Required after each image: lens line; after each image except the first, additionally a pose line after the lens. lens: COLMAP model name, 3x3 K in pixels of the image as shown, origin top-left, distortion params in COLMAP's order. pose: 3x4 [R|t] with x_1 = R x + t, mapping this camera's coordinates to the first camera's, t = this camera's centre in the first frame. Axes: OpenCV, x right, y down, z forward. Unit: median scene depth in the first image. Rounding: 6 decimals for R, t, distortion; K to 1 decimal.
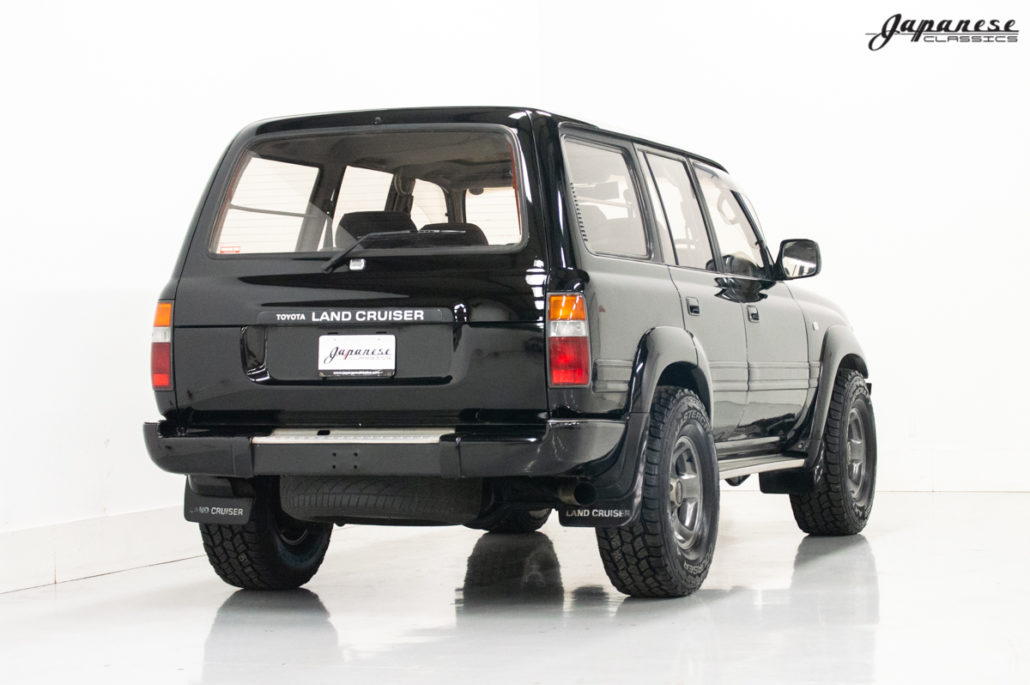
lens RADIAL K [[2557.6, 0, 515.0], [0, 2557.6, 342.5], [0, 0, 1]] dist [0.015308, -0.139874]
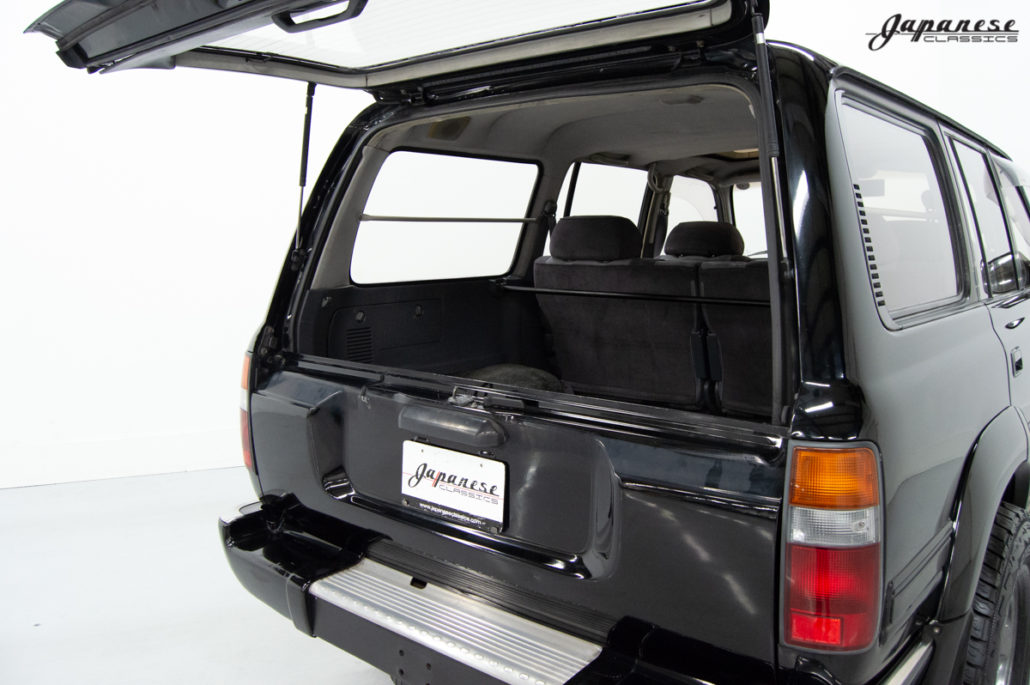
lens RADIAL K [[831.4, 0, 515.0], [0, 831.4, 342.5], [0, 0, 1]] dist [-0.068322, 0.003922]
pose [[0.945536, 0.050805, -0.321529, 0.012183], [-0.006510, 0.990499, 0.137363, -0.053688], [0.325453, -0.127789, 0.936883, 0.827258]]
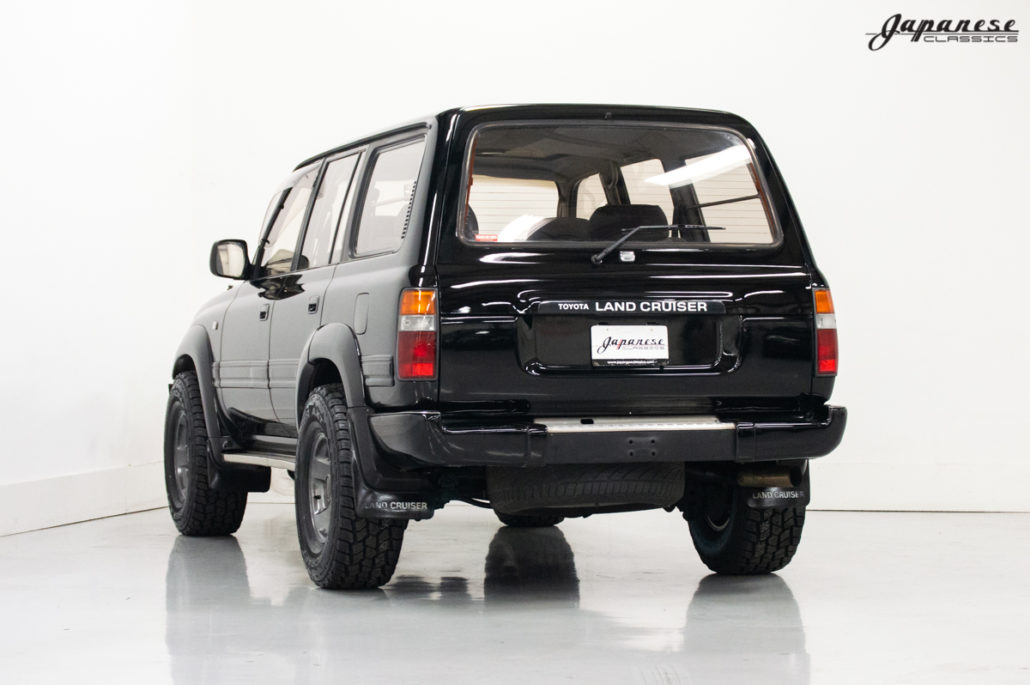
lens RADIAL K [[2557.6, 0, 515.0], [0, 2557.6, 342.5], [0, 0, 1]] dist [0.015308, -0.139874]
pose [[0.783481, 0.007083, 0.621376, -0.730150], [-0.004308, 0.999973, -0.005966, 0.010218], [-0.621401, 0.001997, 0.783490, 0.228194]]
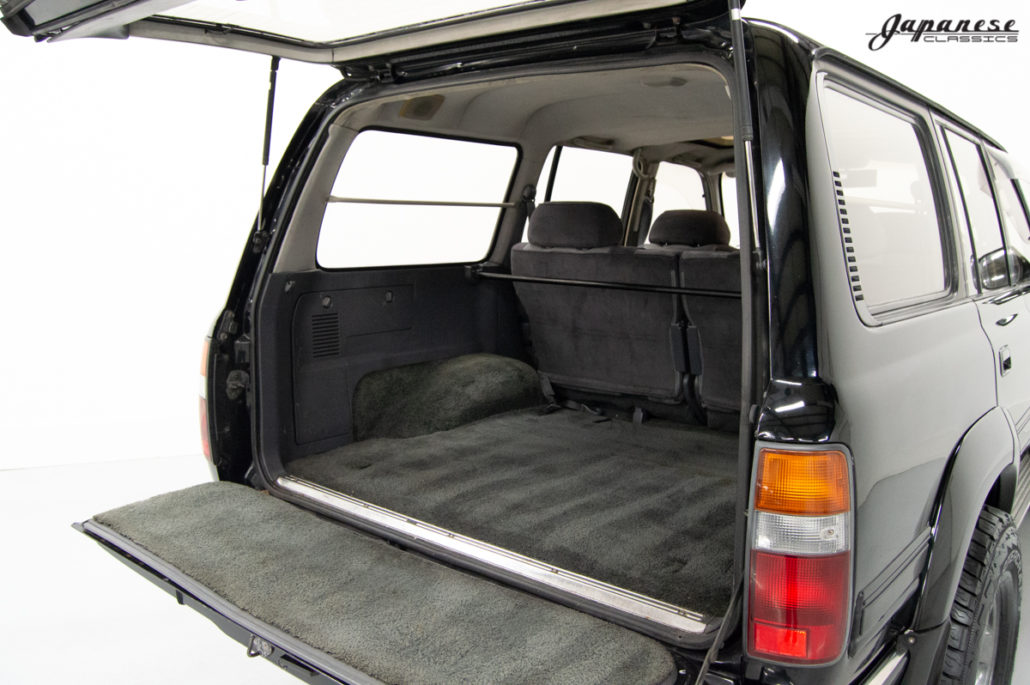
lens RADIAL K [[841.4, 0, 515.0], [0, 841.4, 342.5], [0, 0, 1]] dist [-0.069119, 0.008846]
pose [[0.947577, 0.070940, -0.311554, 0.015985], [-0.024074, 0.988122, 0.151775, -0.053409], [0.318621, -0.136318, 0.938029, 0.835455]]
